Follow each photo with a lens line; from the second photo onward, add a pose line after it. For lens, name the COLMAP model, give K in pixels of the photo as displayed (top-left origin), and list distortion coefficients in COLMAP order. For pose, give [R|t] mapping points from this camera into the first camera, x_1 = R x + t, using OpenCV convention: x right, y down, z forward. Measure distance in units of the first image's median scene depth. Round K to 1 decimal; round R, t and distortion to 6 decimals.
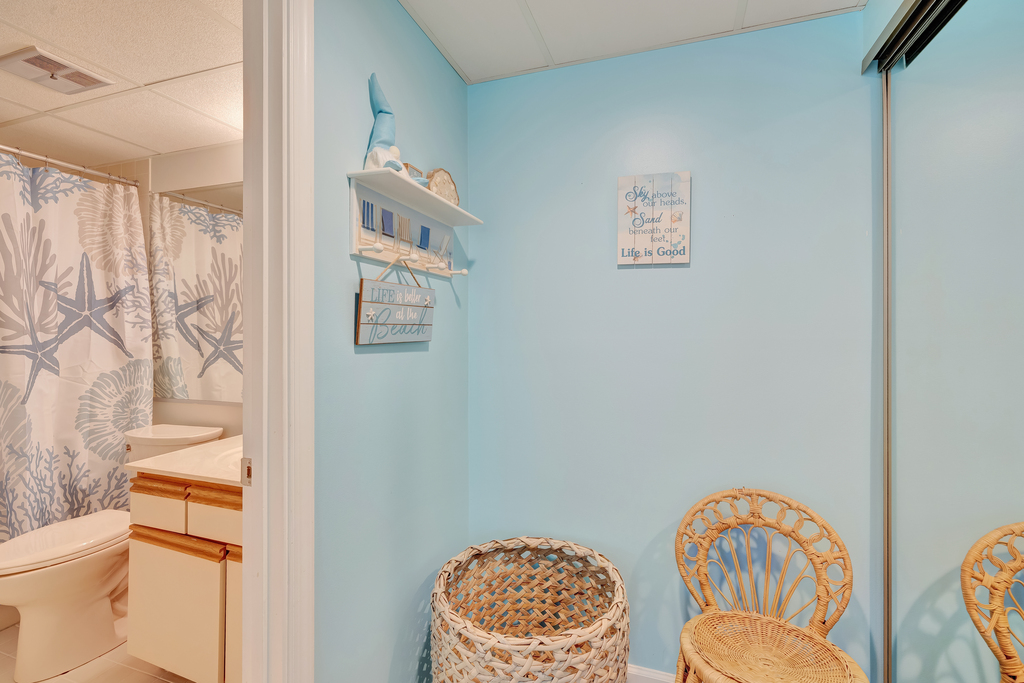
lens RADIAL K [[451.3, 0, 514.4], [0, 451.3, 325.9], [0, 0, 1]] dist [-0.000045, 0.000027]
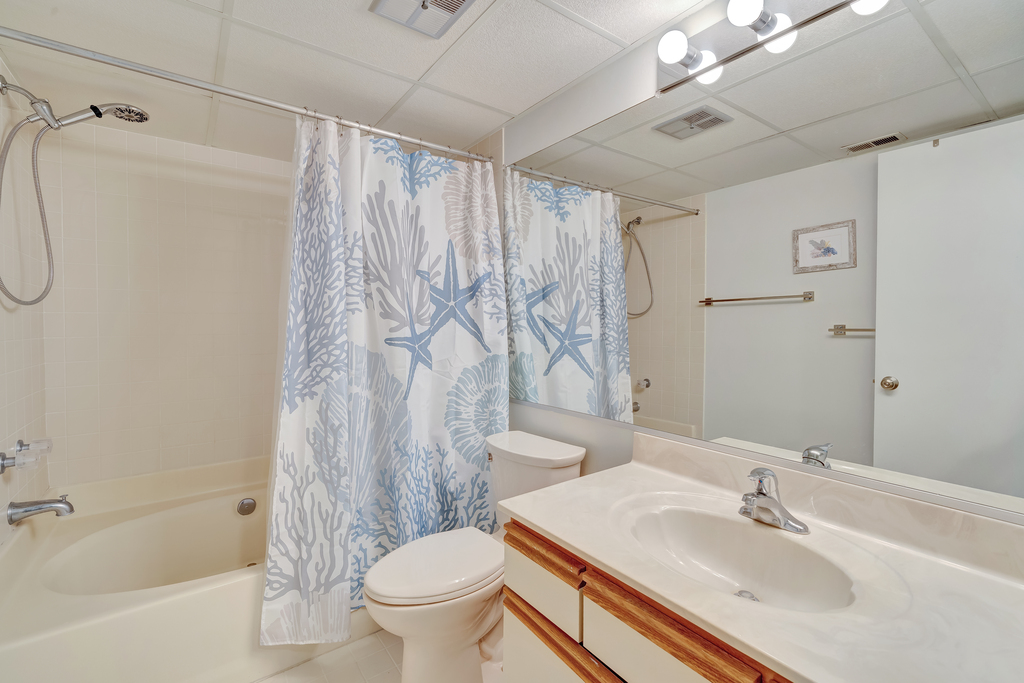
lens RADIAL K [[451.3, 0, 514.4], [0, 451.3, 325.9], [0, 0, 1]] dist [-0.000045, 0.000027]
pose [[0.822430, 0.002171, -0.568863, -0.303846], [0.006265, 0.999898, 0.012873, 0.006824], [0.568832, -0.014152, 0.822332, 0.297263]]
